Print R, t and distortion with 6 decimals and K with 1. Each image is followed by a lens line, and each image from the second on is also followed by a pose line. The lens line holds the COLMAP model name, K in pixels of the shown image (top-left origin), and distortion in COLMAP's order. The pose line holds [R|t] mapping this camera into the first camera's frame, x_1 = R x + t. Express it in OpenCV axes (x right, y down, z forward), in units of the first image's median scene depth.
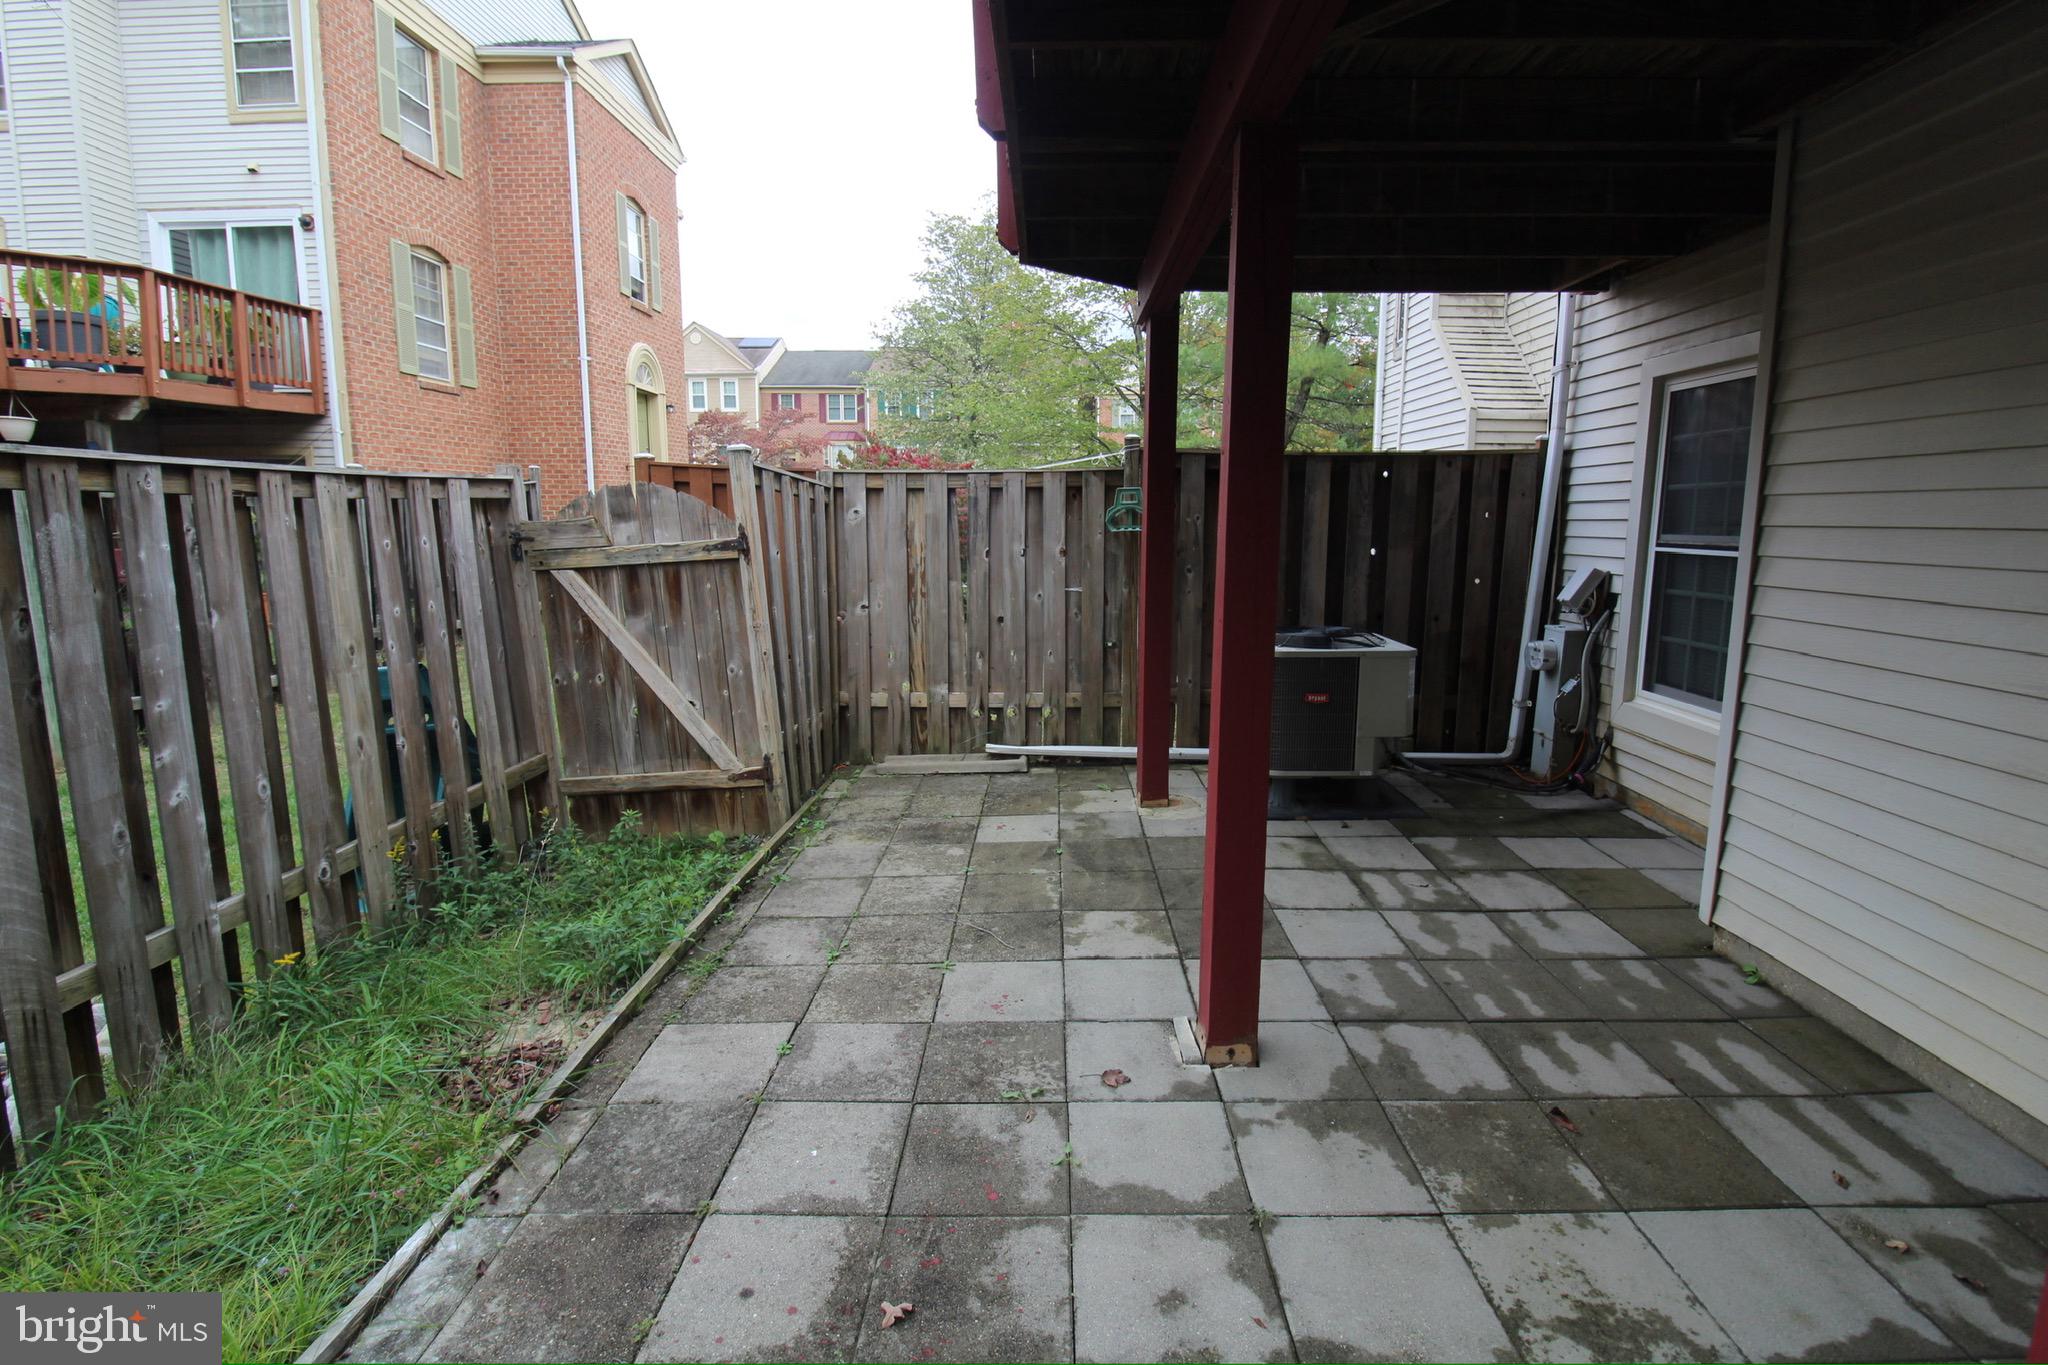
lens RADIAL K [[951.3, 0, 1033.0], [0, 951.3, 668.7], [0, 0, 1]] dist [-0.007566, -0.006284]
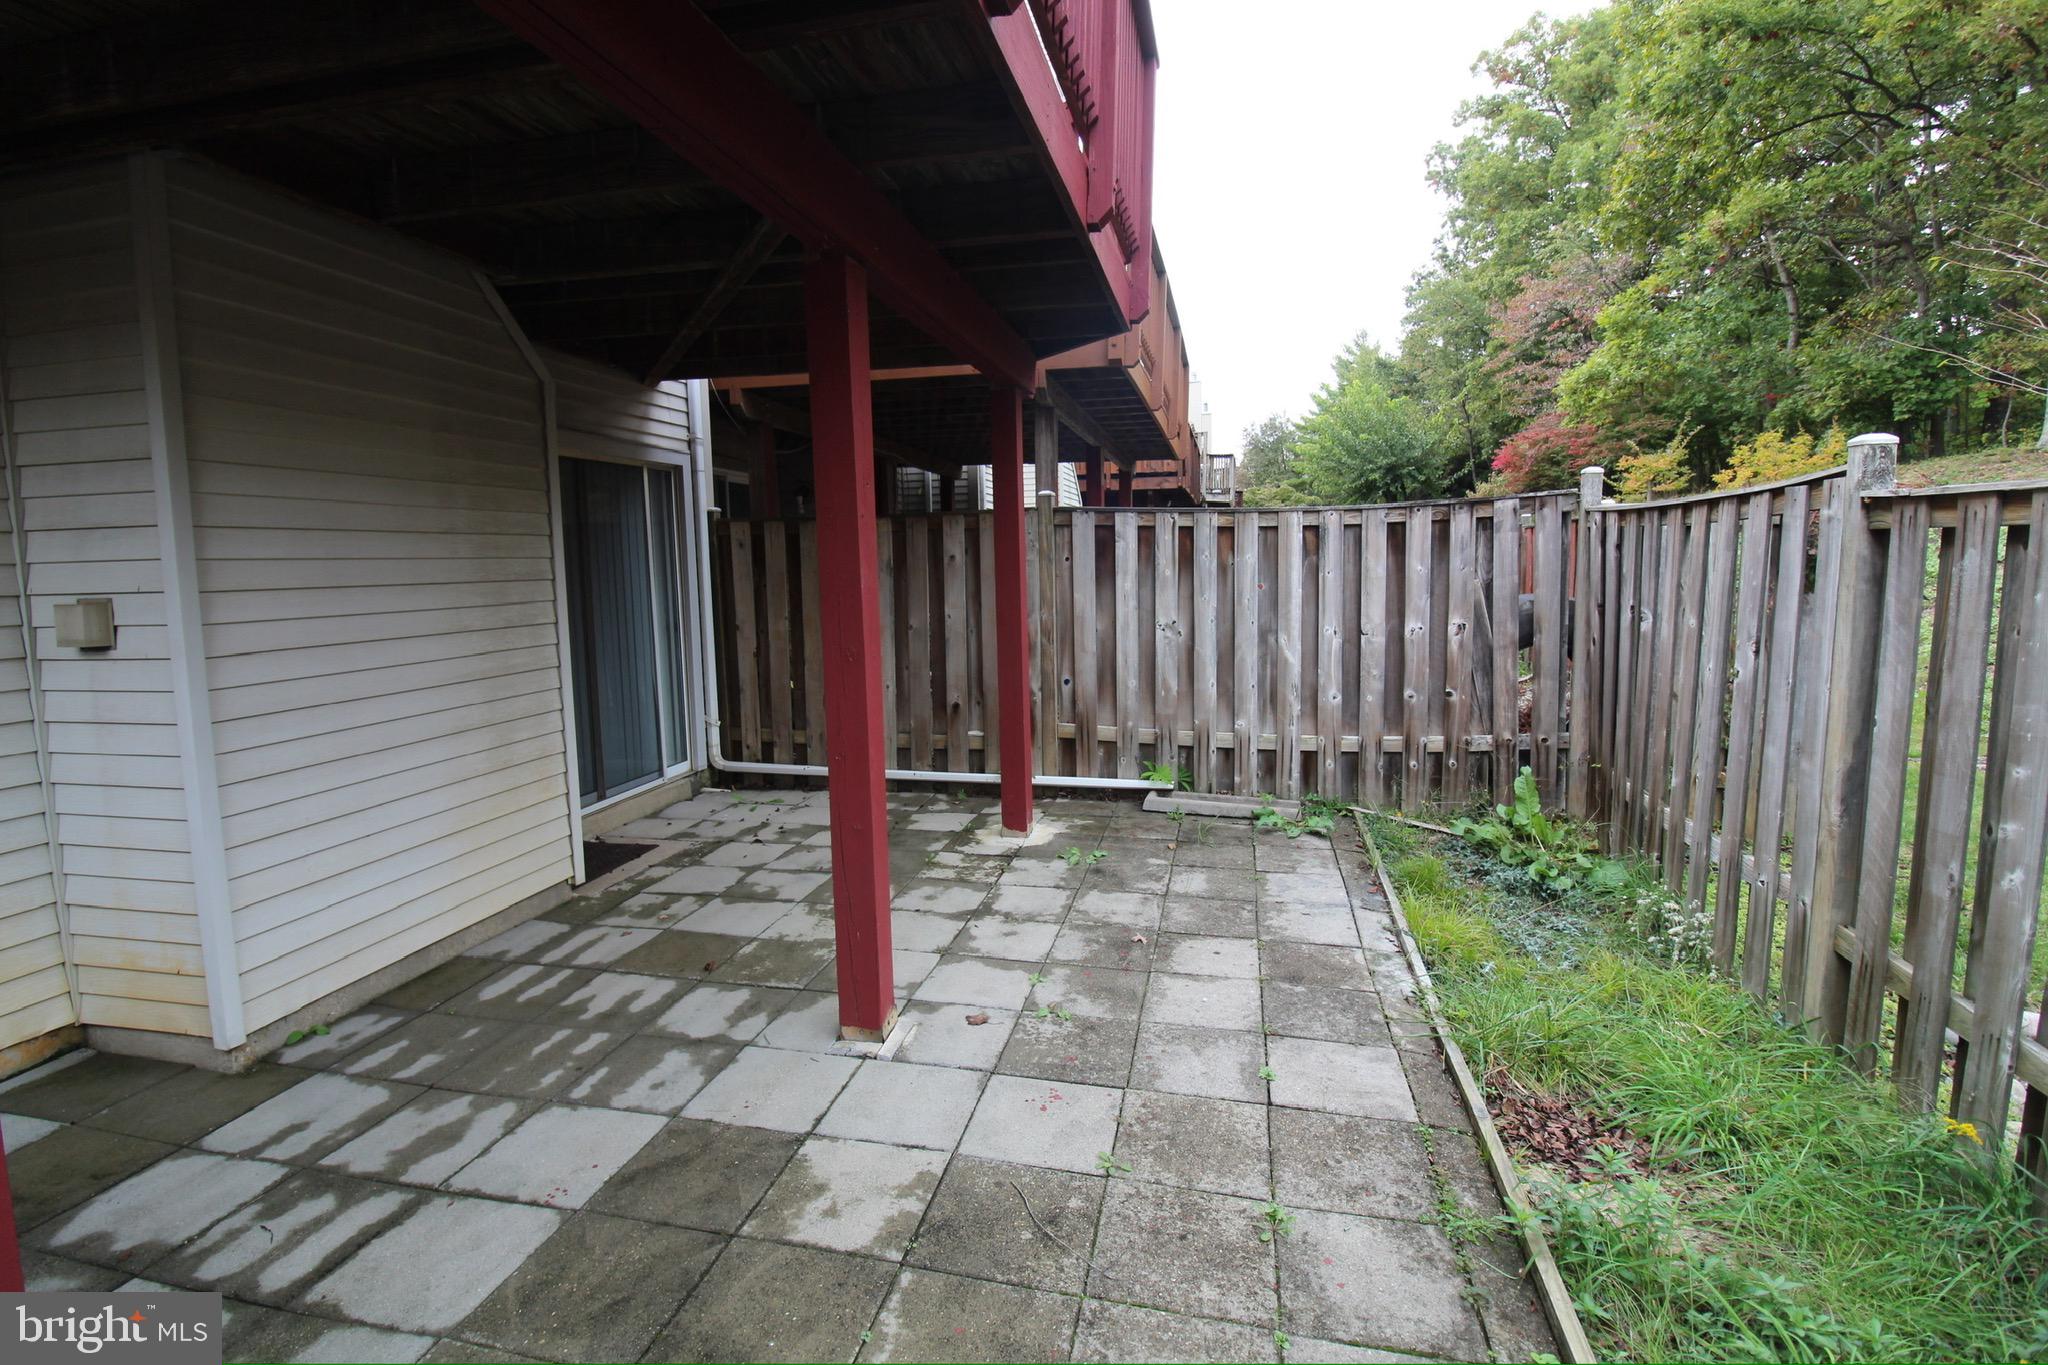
lens RADIAL K [[951.3, 0, 1032.4], [0, 951.3, 670.1], [0, 0, 1]] dist [-0.007566, -0.006284]
pose [[-0.981814, -0.004609, 0.189787, -0.197367], [0.047023, 0.962649, 0.266638, -0.302858], [-0.183927, 0.270714, -0.944926, 1.844022]]
